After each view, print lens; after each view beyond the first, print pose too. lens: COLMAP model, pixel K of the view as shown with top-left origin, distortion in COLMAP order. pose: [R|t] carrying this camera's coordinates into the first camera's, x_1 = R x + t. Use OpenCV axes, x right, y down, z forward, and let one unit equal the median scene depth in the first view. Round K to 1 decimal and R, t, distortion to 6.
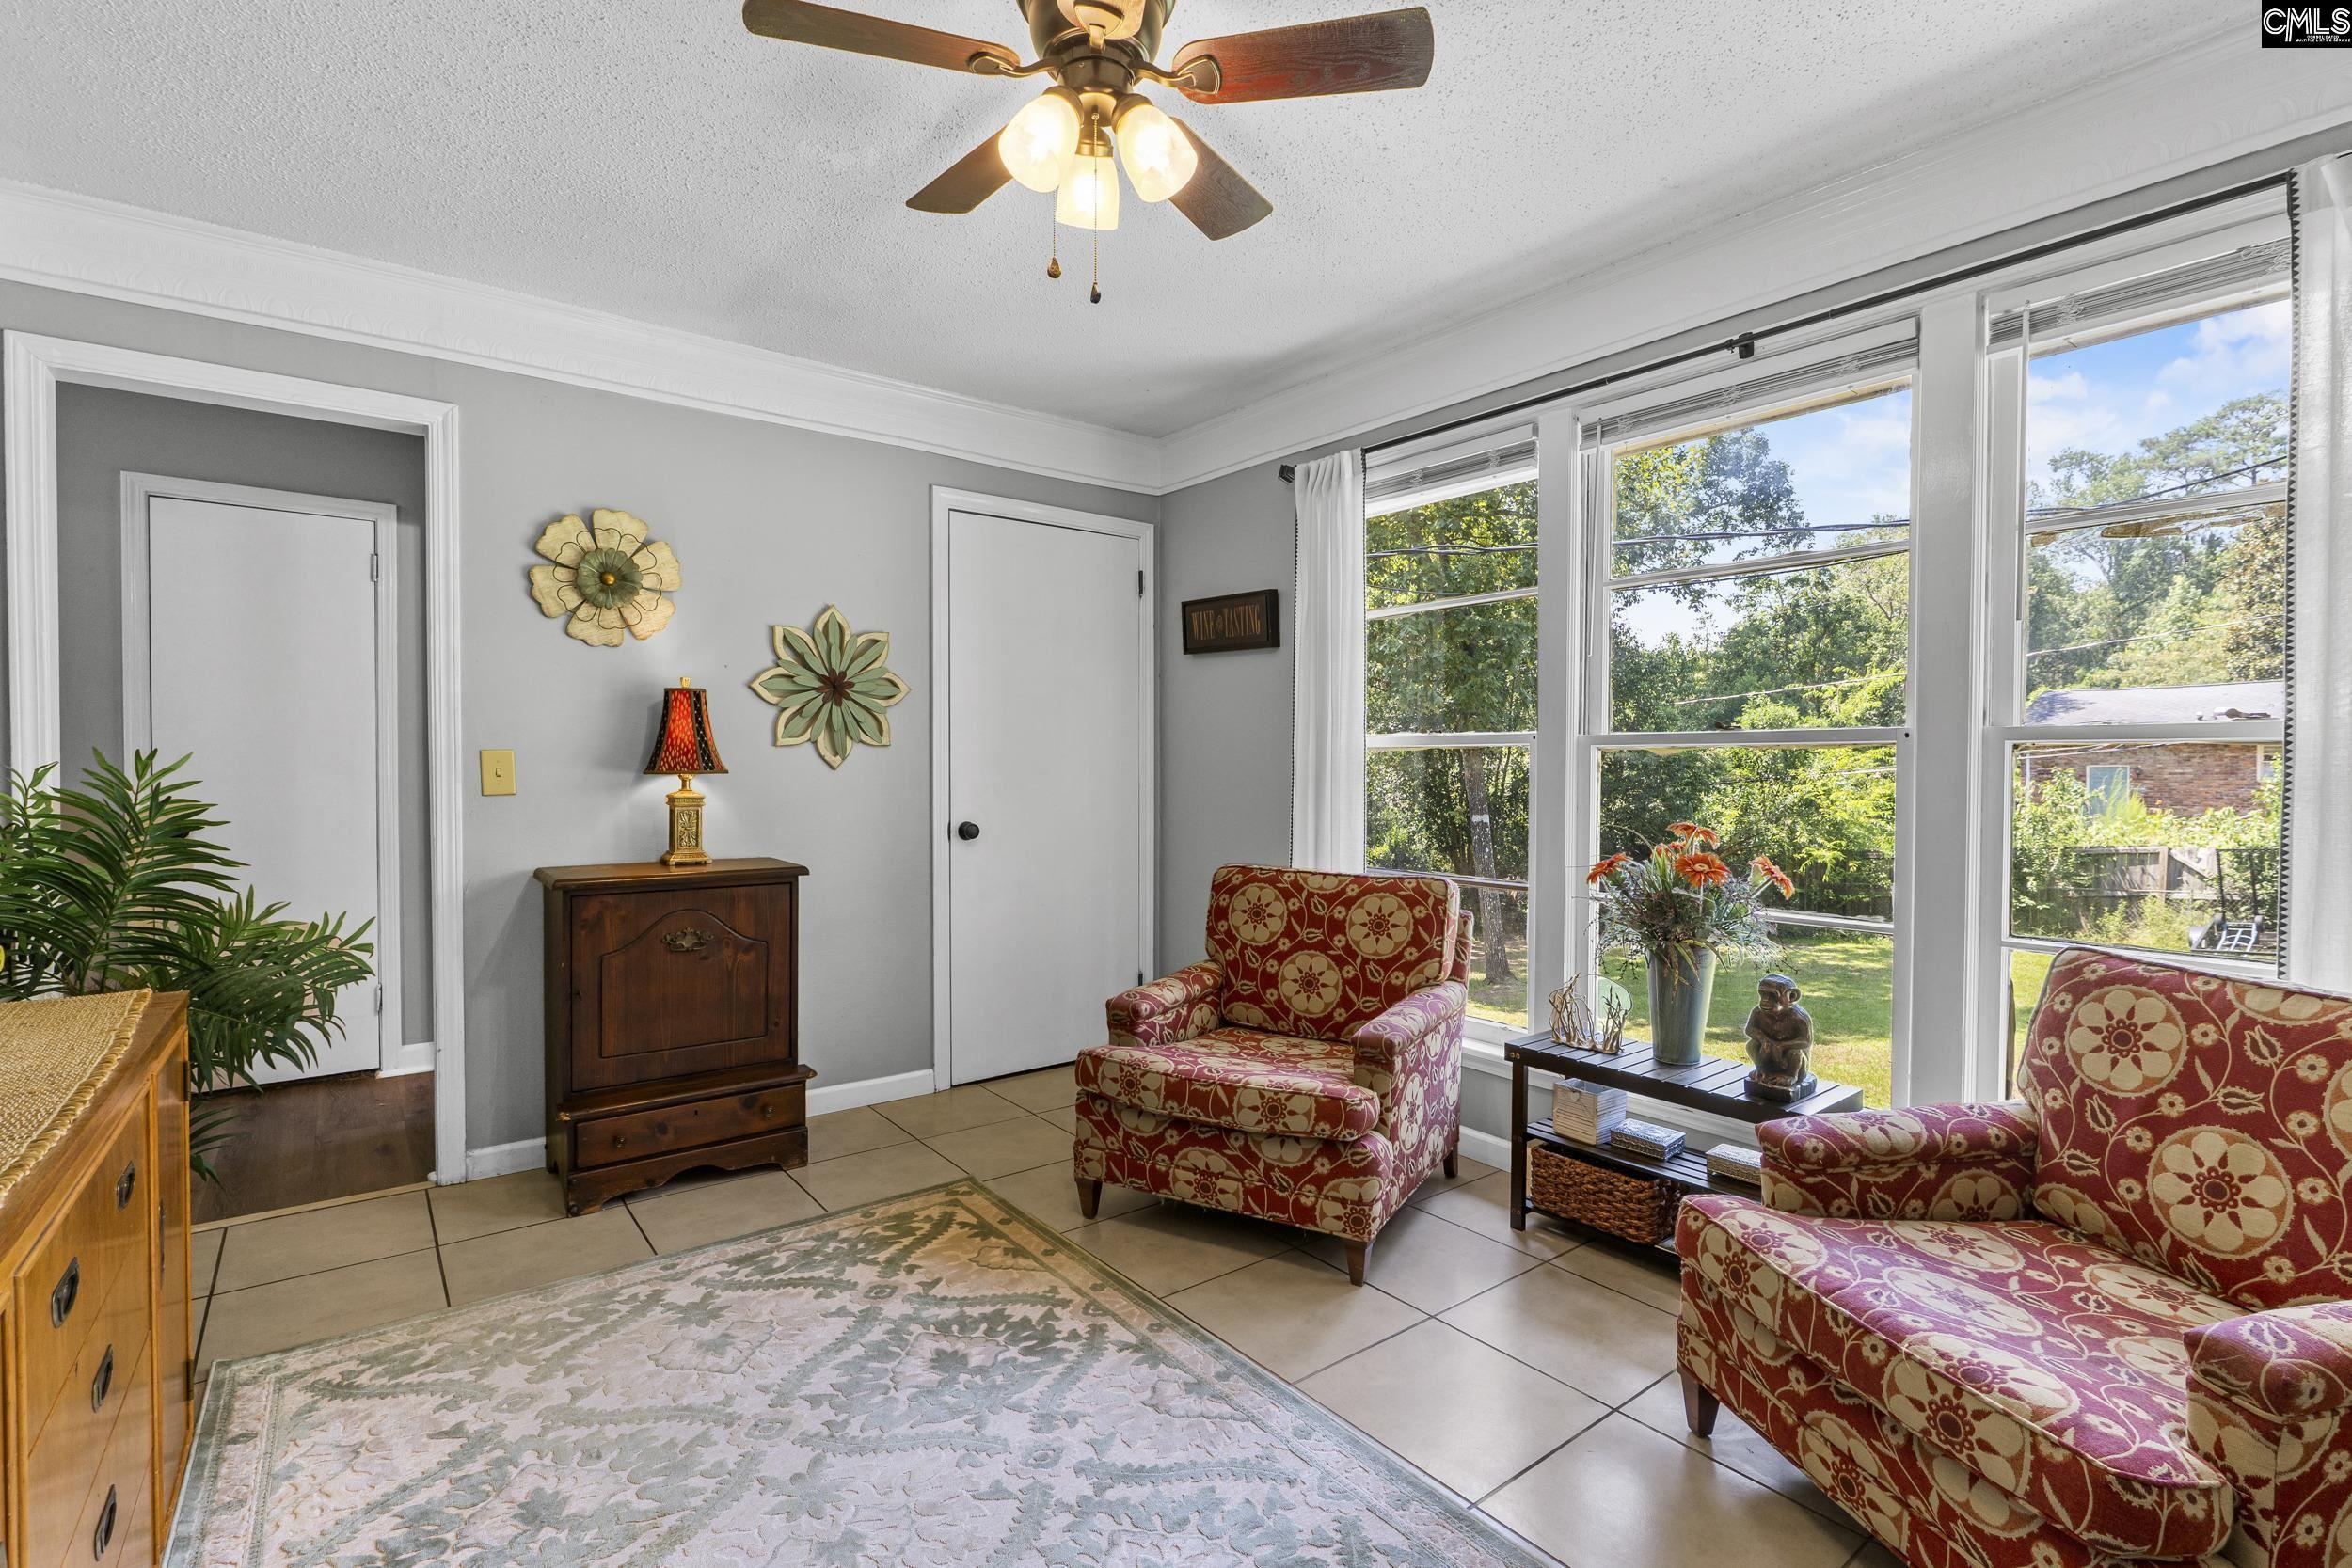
lens RADIAL K [[1081.4, 0, 1156.3], [0, 1081.4, 790.7], [0, 0, 1]] dist [-0.010894, -0.001116]
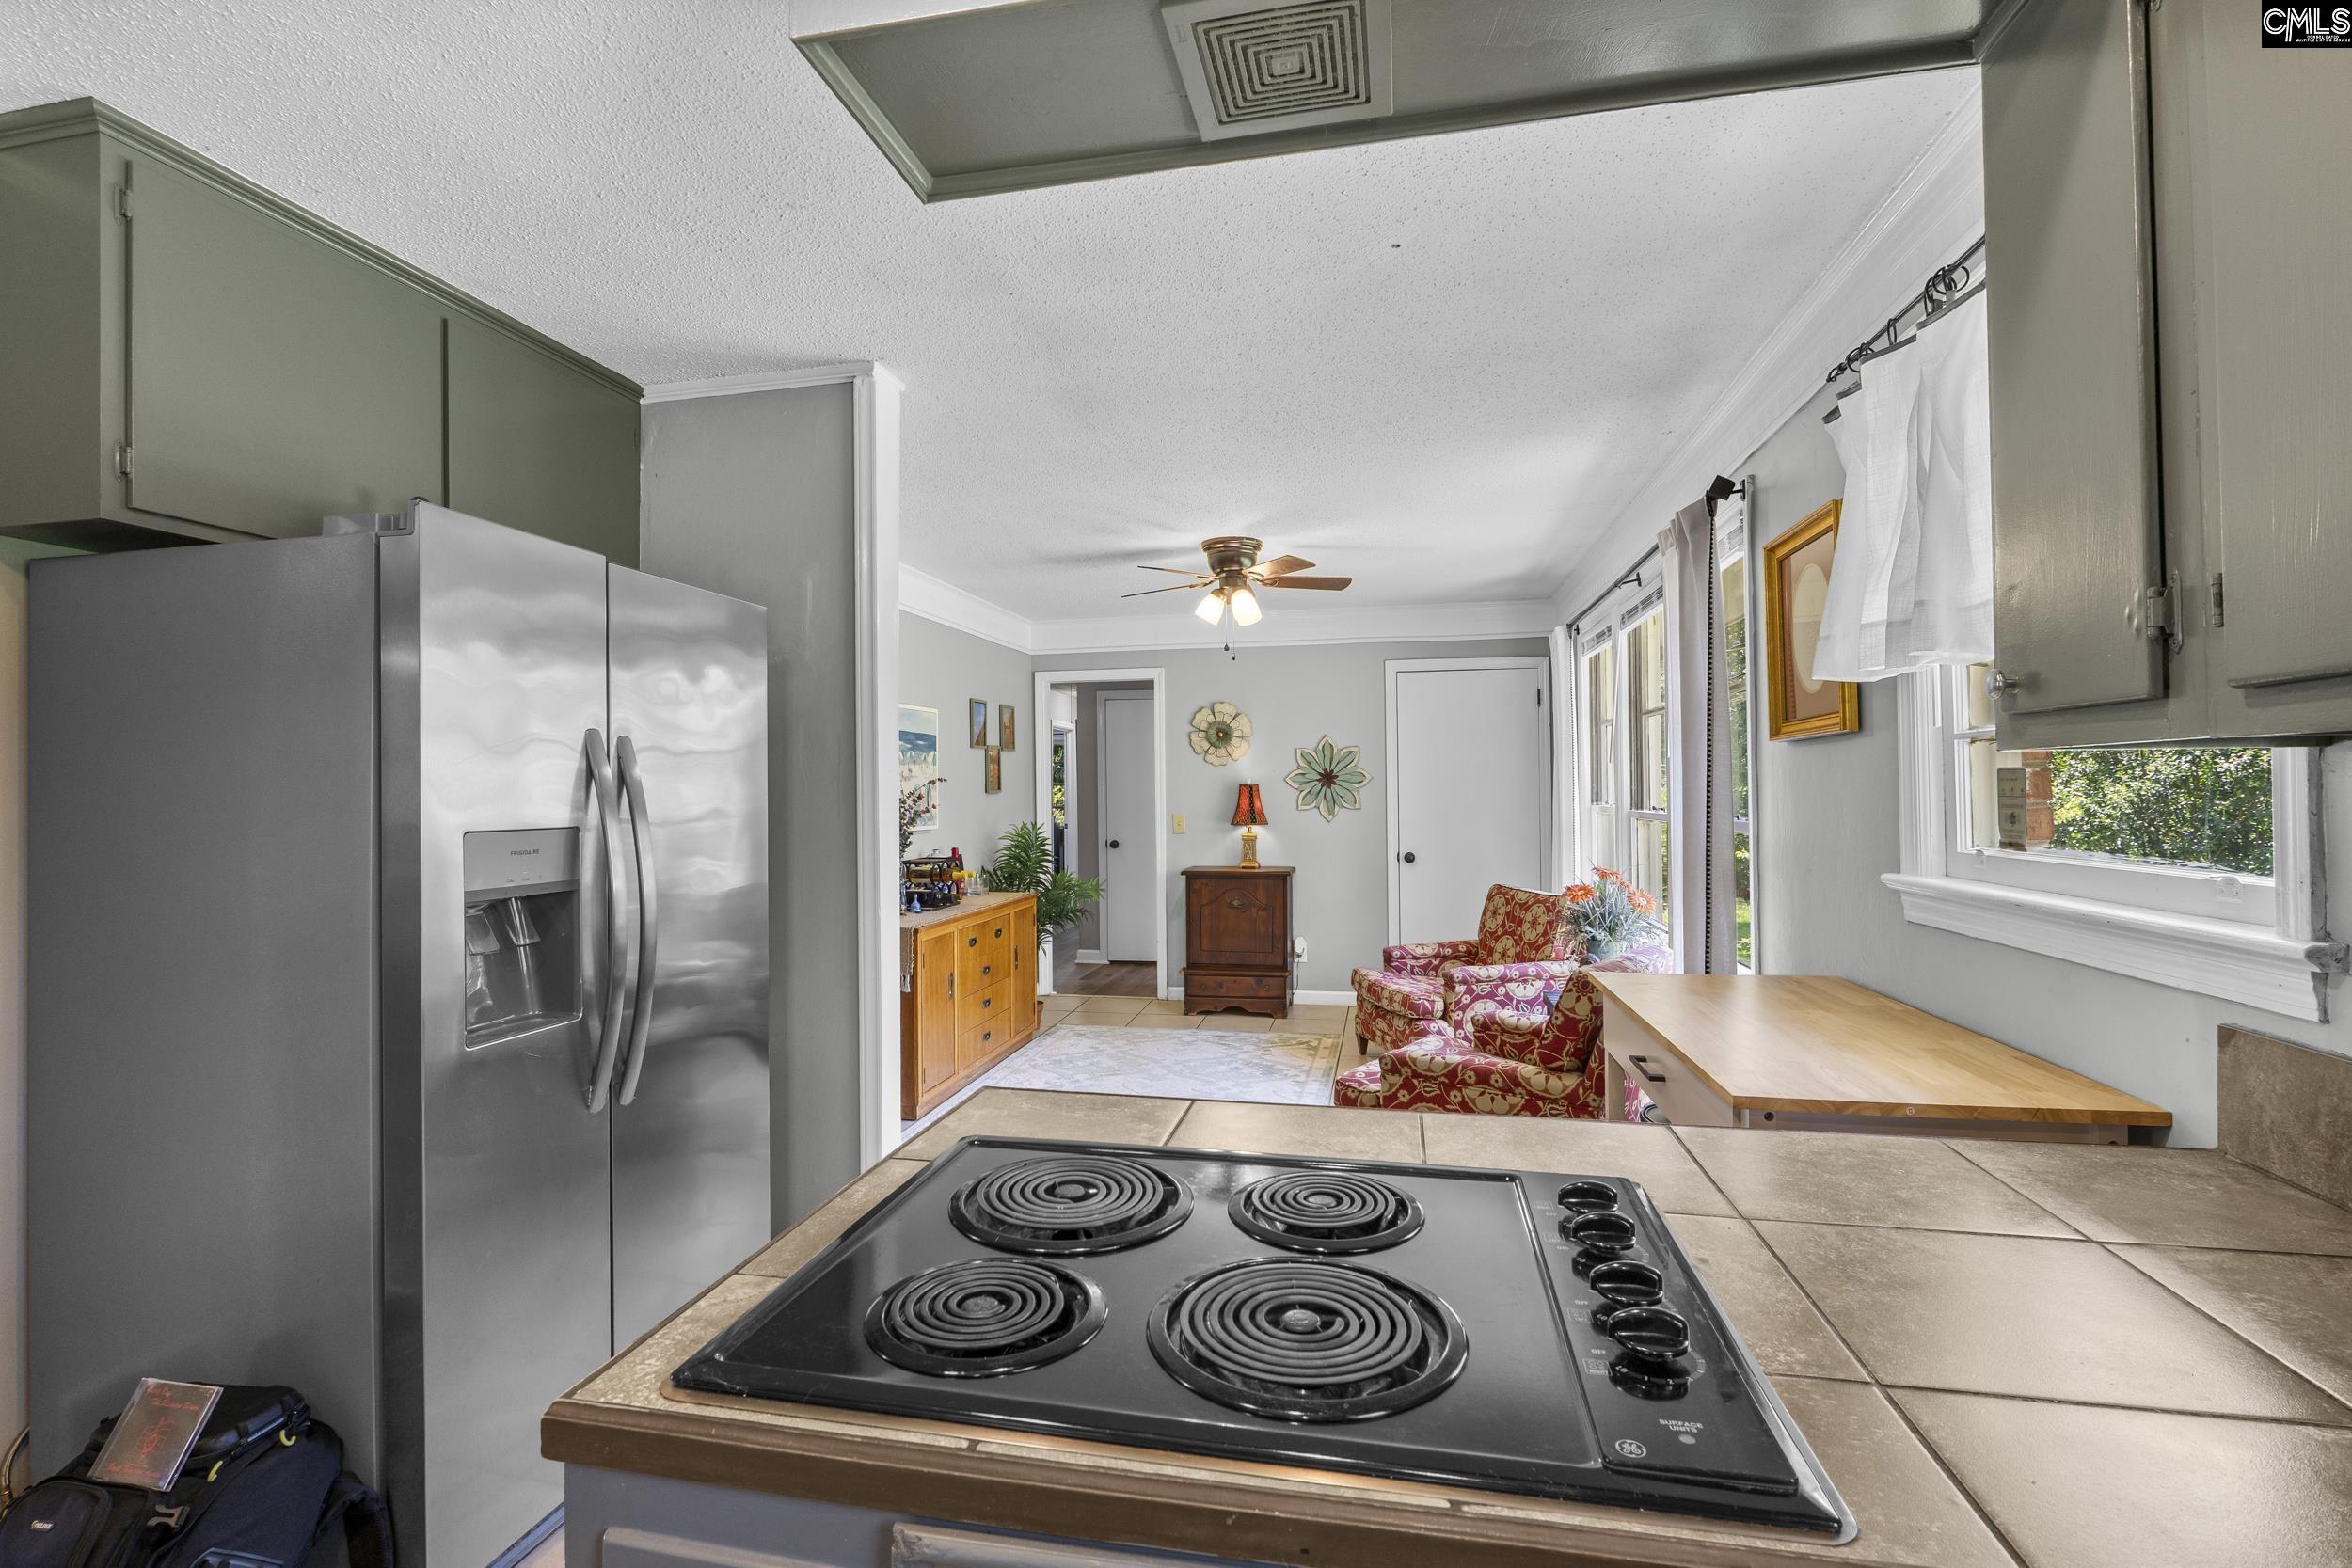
lens RADIAL K [[1081.4, 0, 1170.4], [0, 1081.4, 782.4], [0, 0, 1]] dist [-0.010894, -0.001116]
pose [[0.663480, -0.013507, -0.748072, 1.047698], [-0.005154, 0.999731, -0.022623, -0.050257], [0.748176, 0.018865, 0.663232, -0.514447]]
